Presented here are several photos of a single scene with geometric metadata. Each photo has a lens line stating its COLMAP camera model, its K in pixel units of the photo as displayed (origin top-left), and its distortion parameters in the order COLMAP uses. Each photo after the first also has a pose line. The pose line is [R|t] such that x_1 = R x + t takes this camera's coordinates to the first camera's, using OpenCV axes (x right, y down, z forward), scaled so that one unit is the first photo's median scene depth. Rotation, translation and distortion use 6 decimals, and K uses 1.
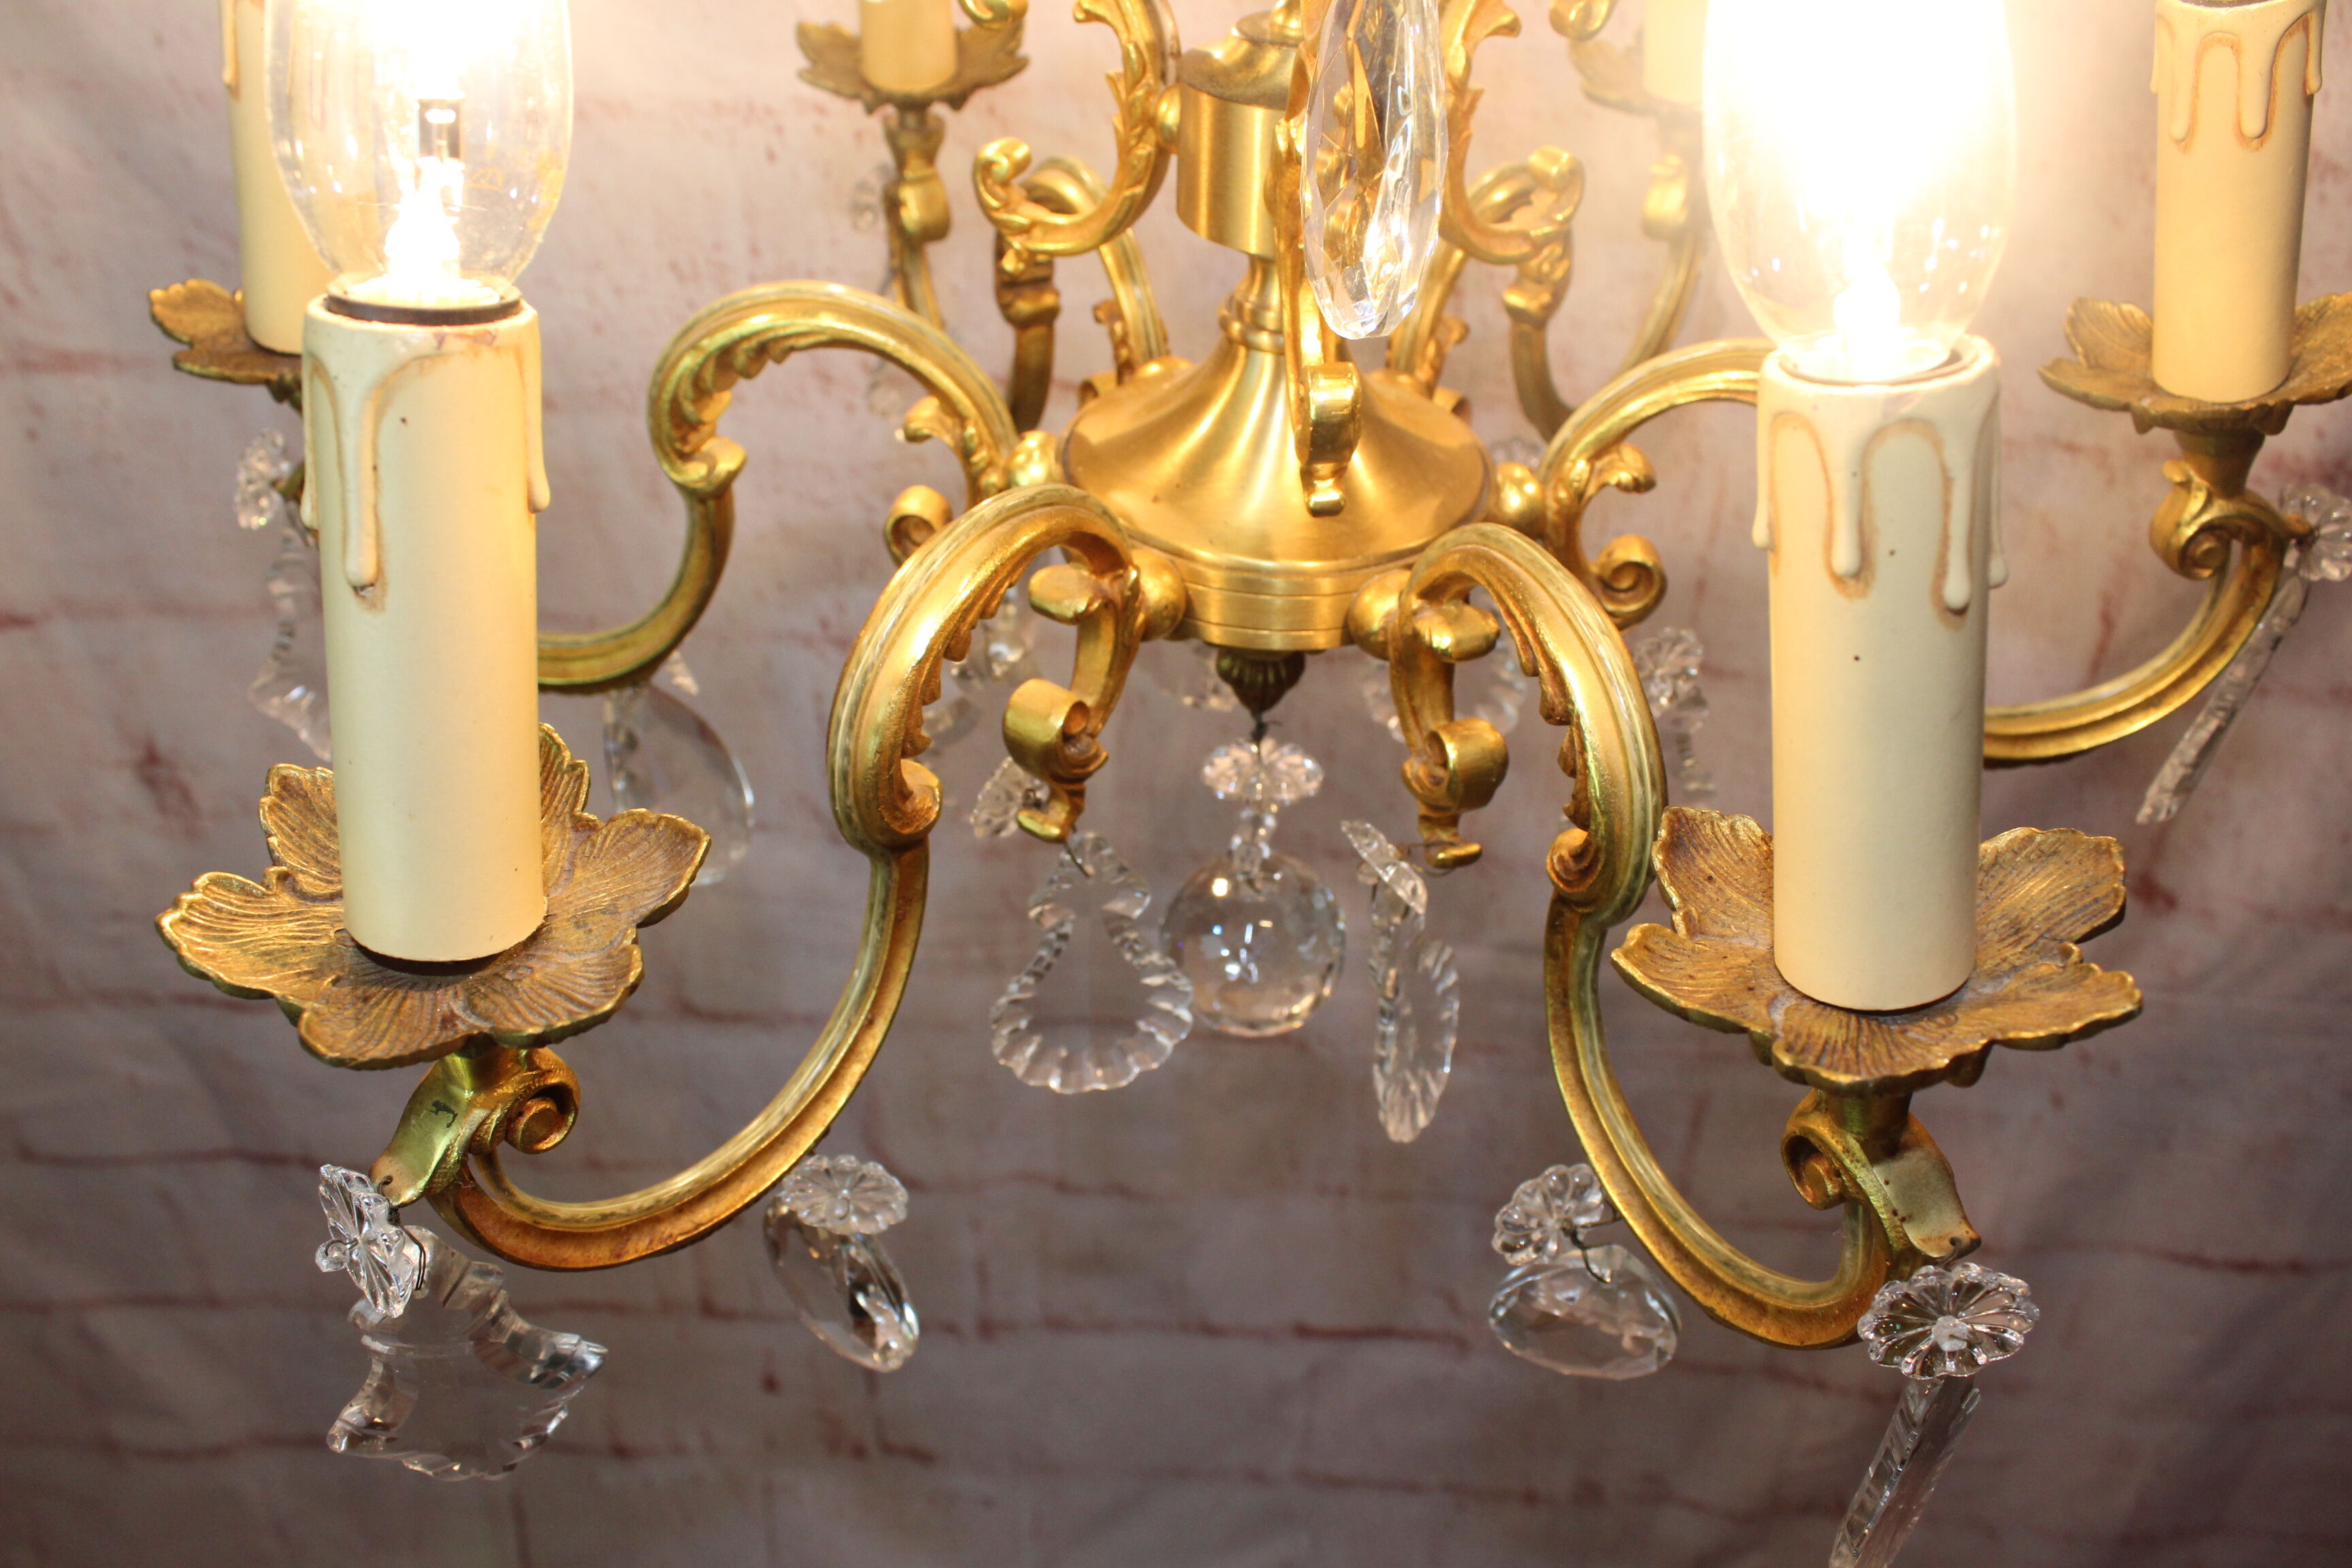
lens RADIAL K [[1968.0, 0, 1176.0], [0, 1968.0, 784.0], [0, 0, 1]] dist [-0.162206, 0.144479]
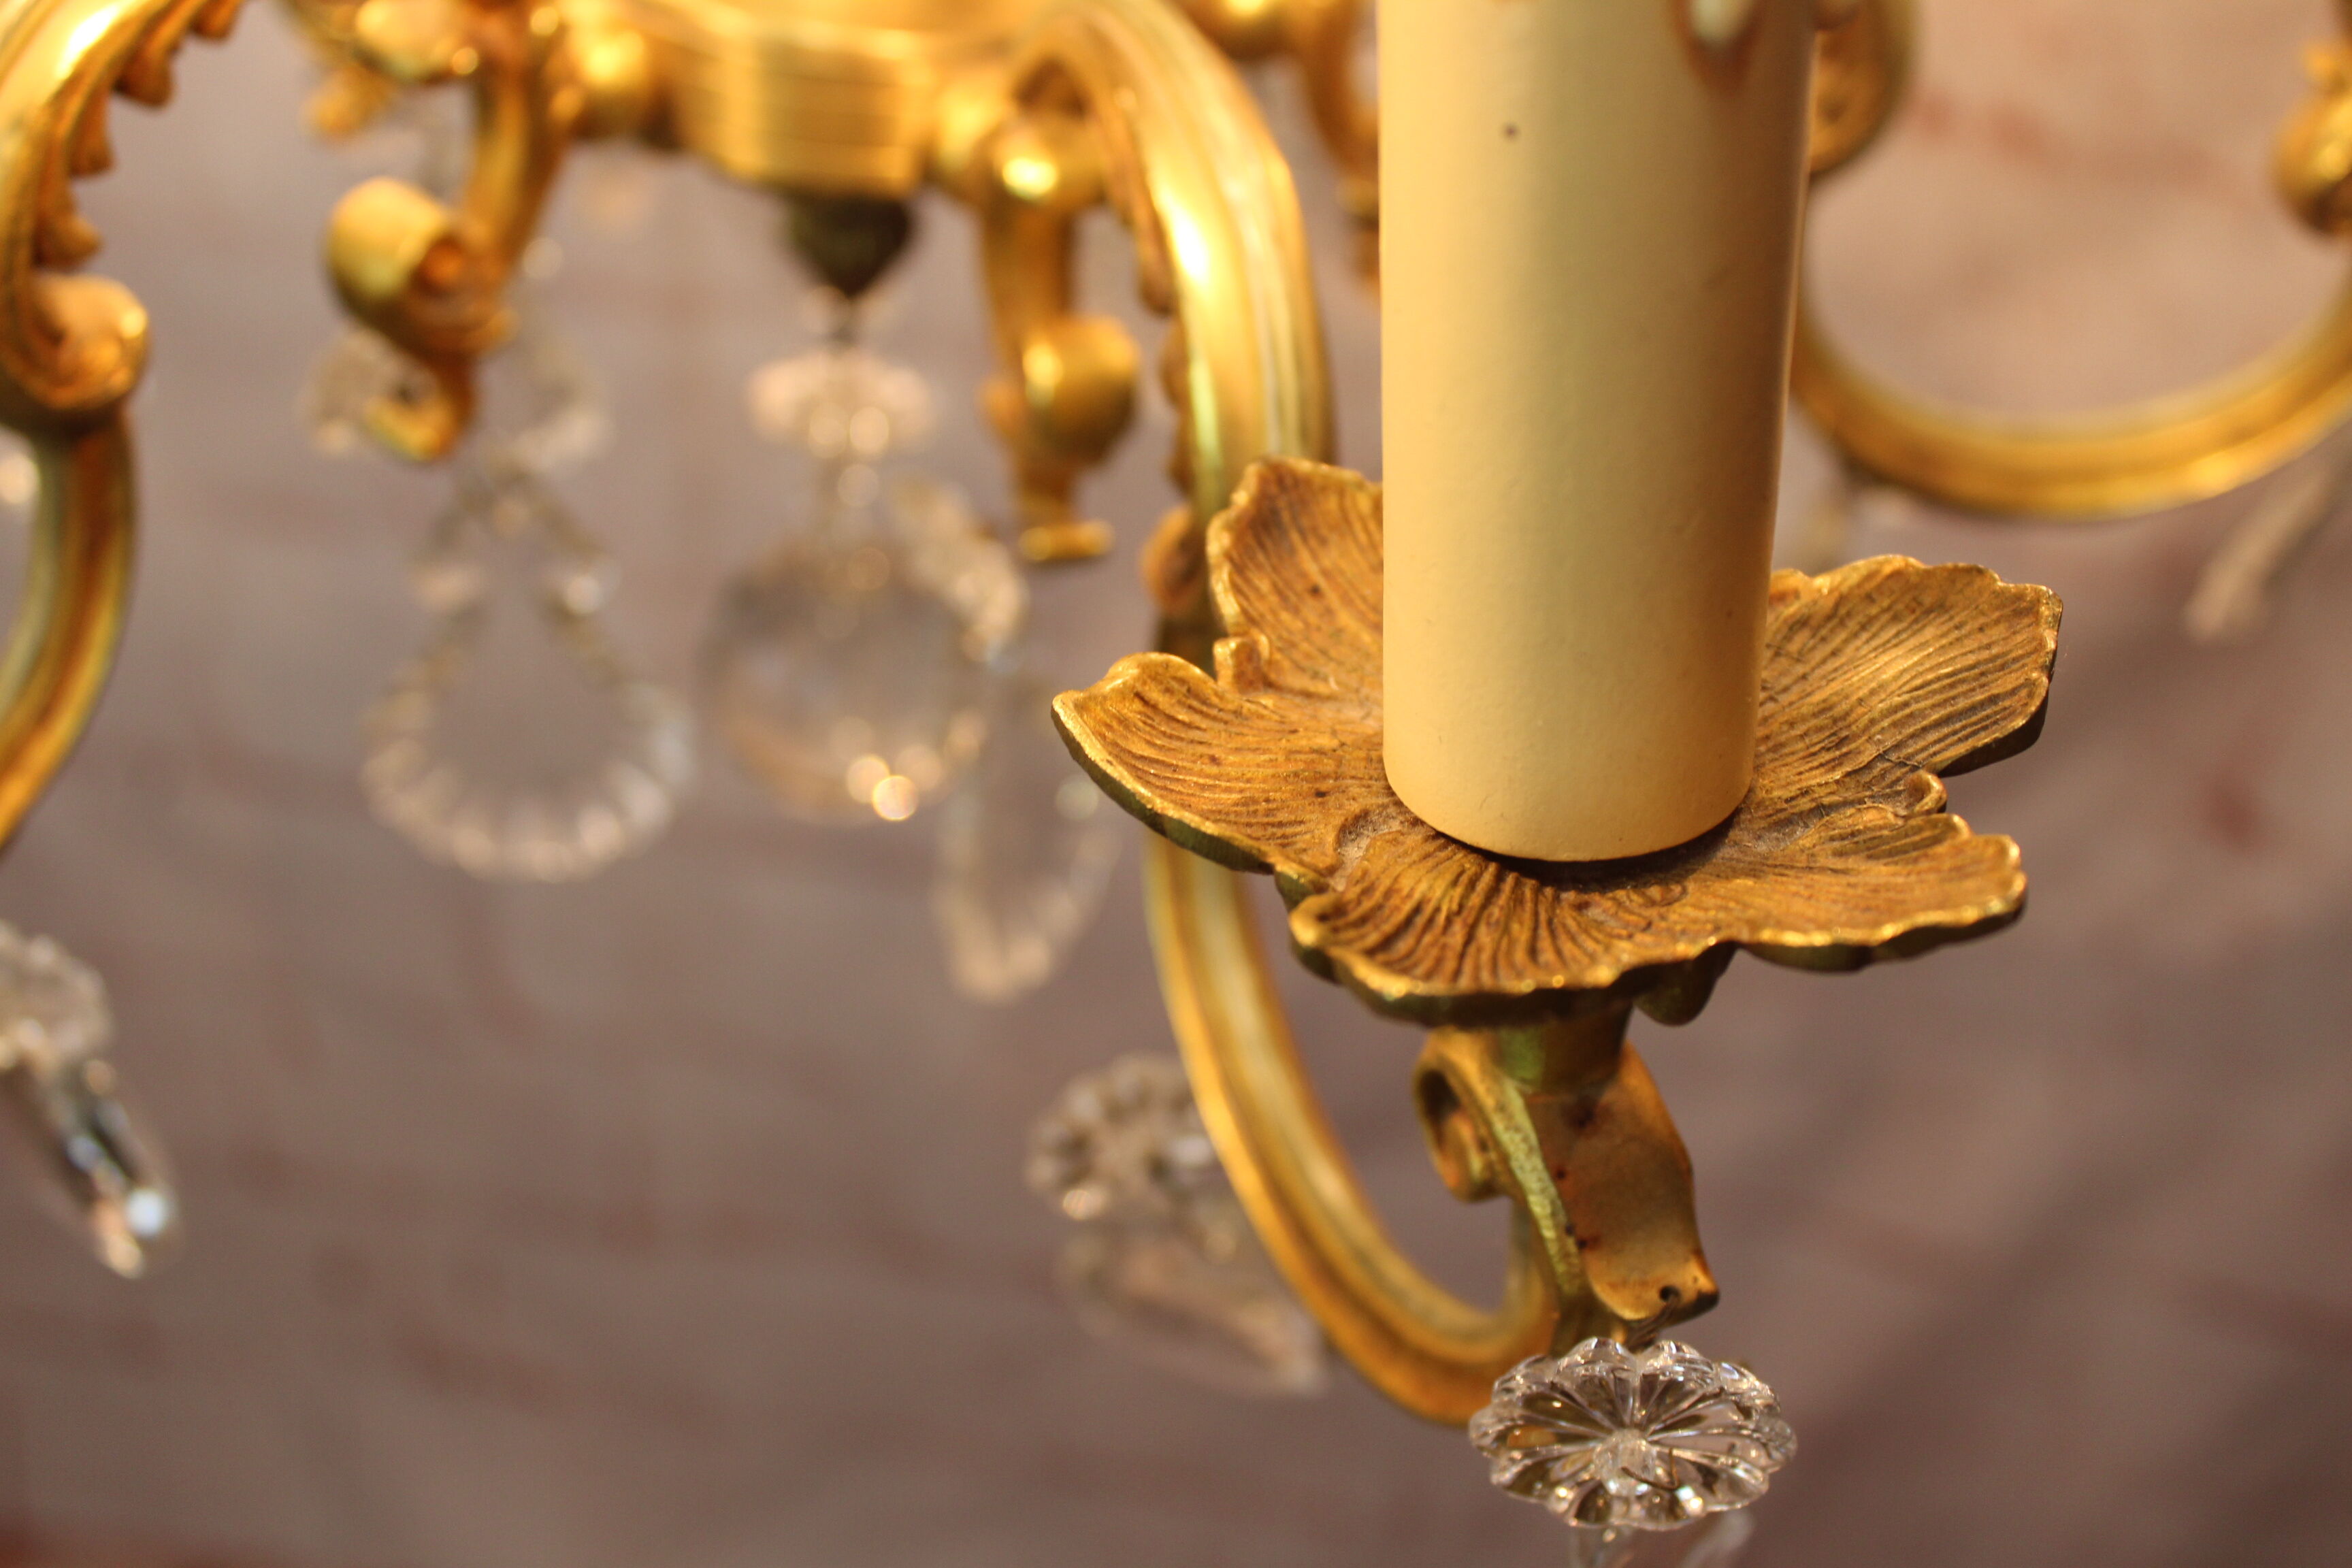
lens RADIAL K [[2438.8, 0, 1176.0], [0, 2438.8, 784.0], [0, 0, 1]] dist [-0.100160, -0.014266]
pose [[0.994473, 0.098413, 0.036579, 0.231000], [-0.101889, 0.988689, 0.110060, 0.033207], [-0.025334, -0.113179, 0.993252, 0.336500]]
